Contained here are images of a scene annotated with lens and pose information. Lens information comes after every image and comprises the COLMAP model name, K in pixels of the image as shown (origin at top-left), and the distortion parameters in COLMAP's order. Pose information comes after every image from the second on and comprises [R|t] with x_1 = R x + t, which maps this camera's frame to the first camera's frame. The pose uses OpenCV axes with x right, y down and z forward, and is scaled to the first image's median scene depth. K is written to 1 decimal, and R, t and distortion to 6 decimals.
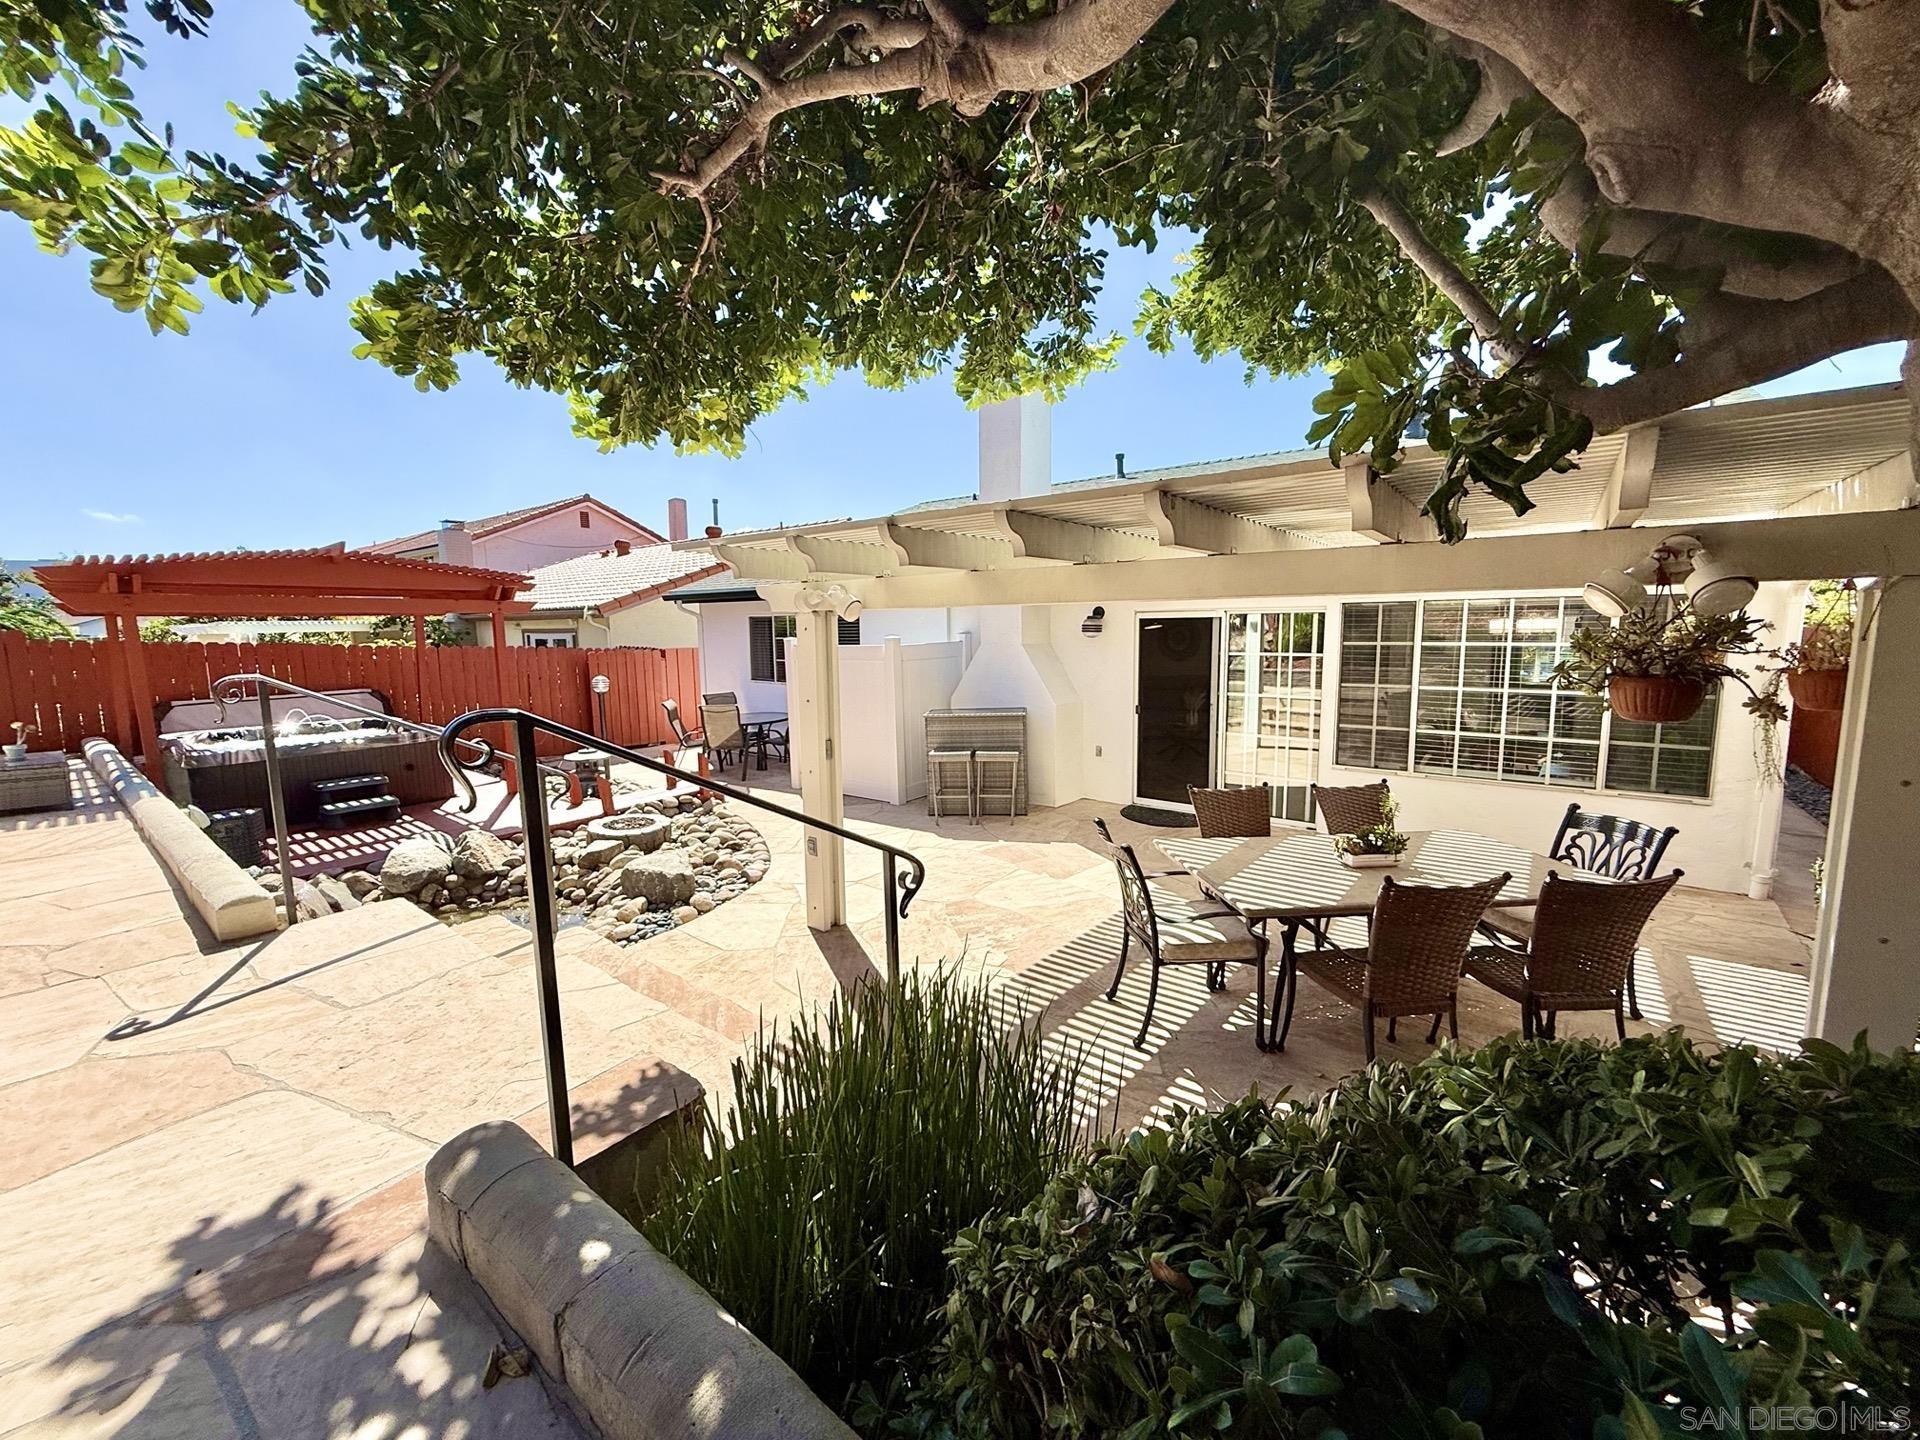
lens RADIAL K [[764.0, 0, 952.7], [0, 764.0, 721.2], [0, 0, 1]] dist [0.001167, -0.000047]
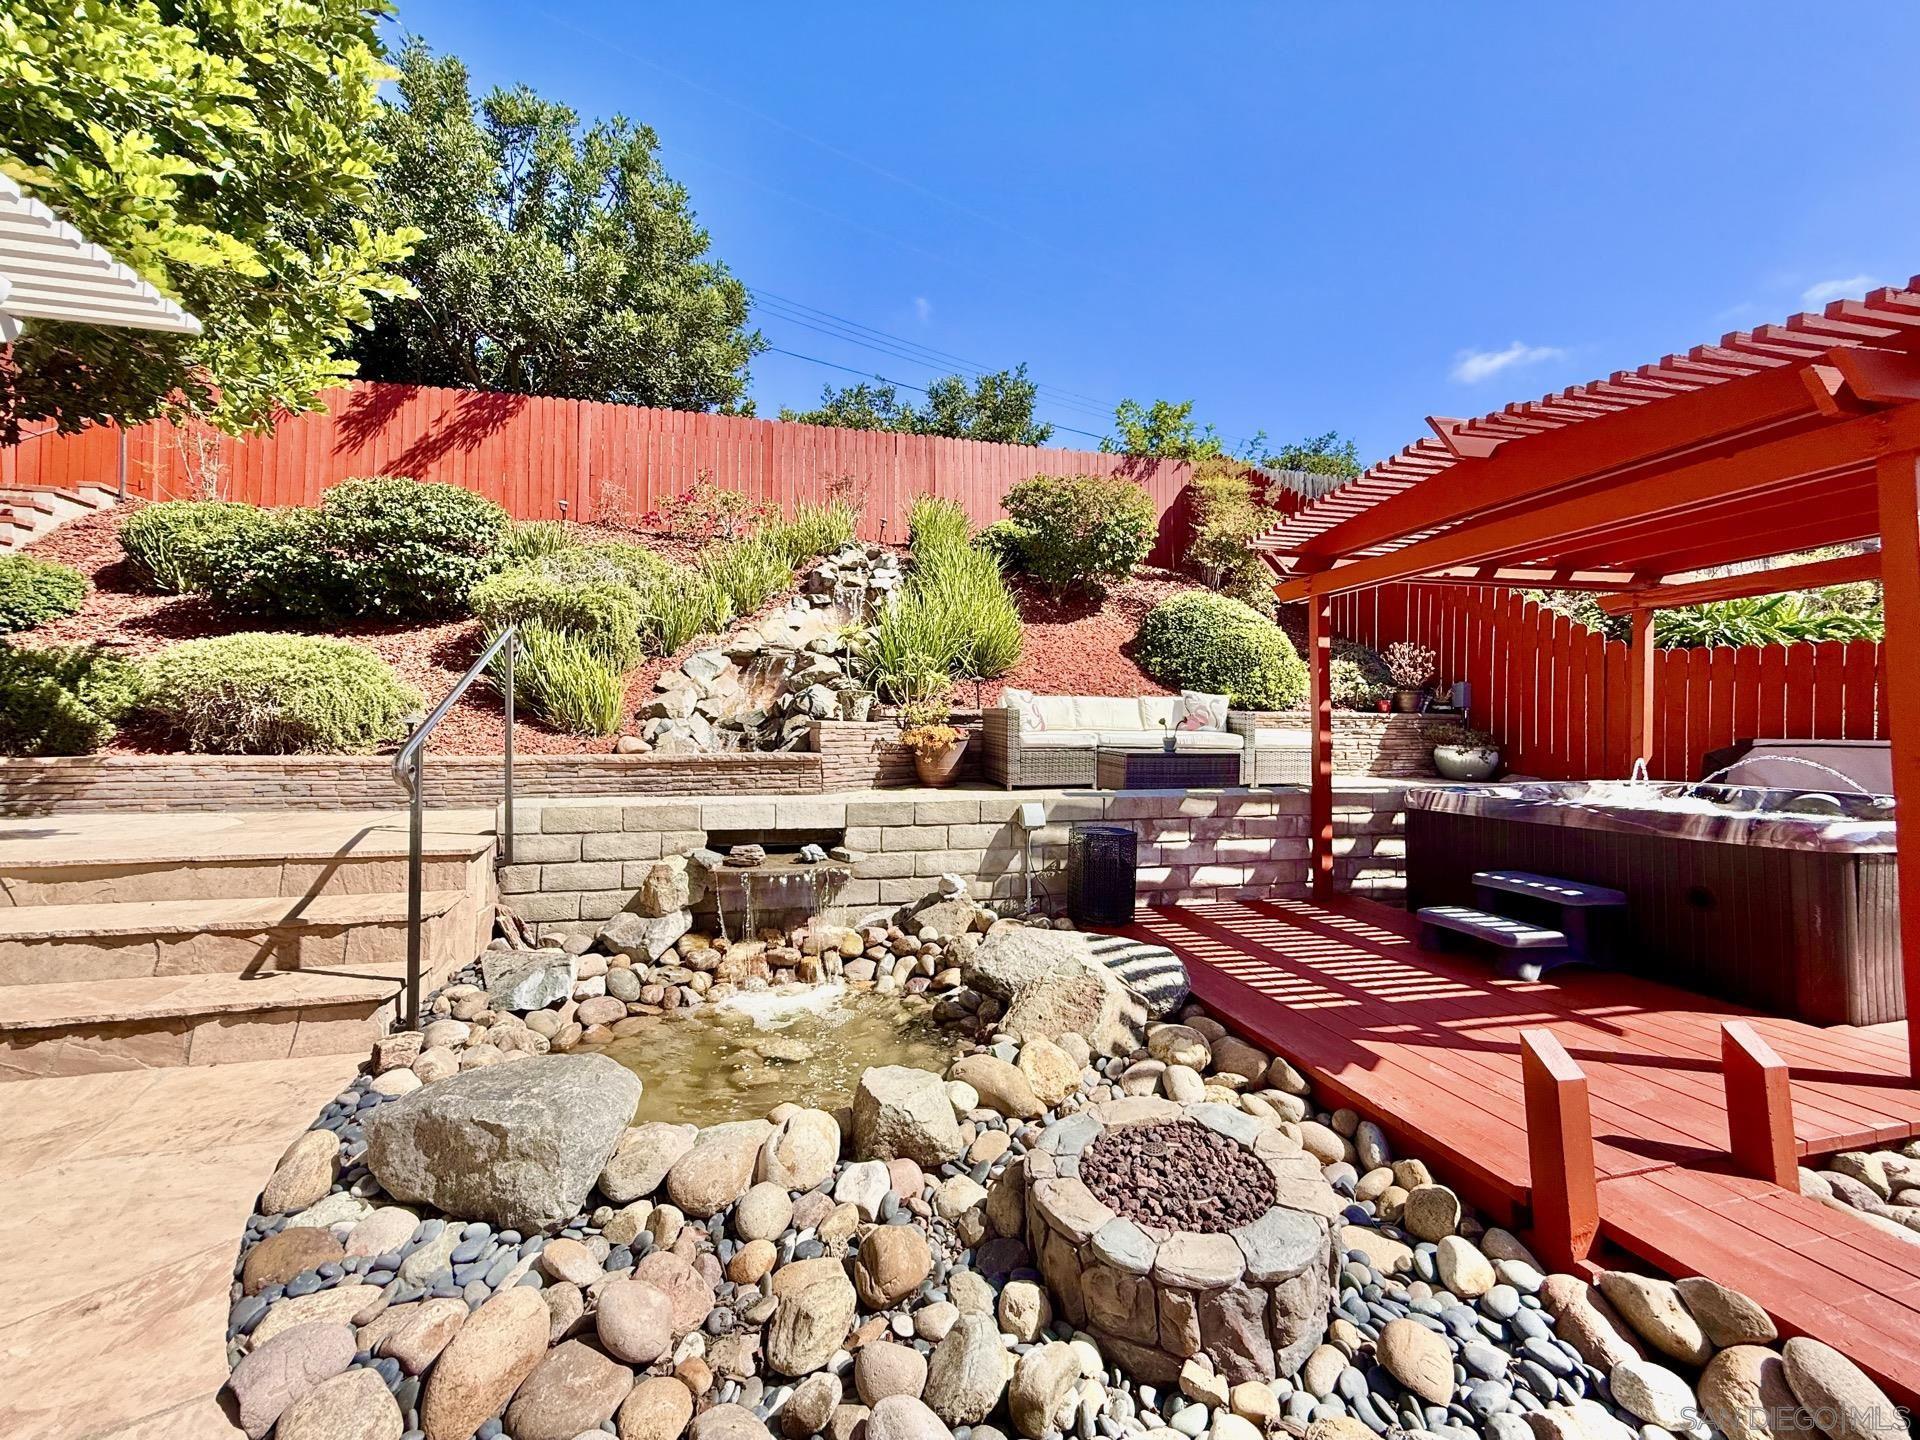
lens RADIAL K [[764.0, 0, 952.7], [0, 764.0, 721.2], [0, 0, 1]] dist [0.001167, -0.000047]
pose [[-0.605641, 0.003093, -0.795732, -0.140031], [-0.093400, 0.992804, 0.074946, -0.027088], [0.790237, 0.119712, -0.600994, 0.905599]]
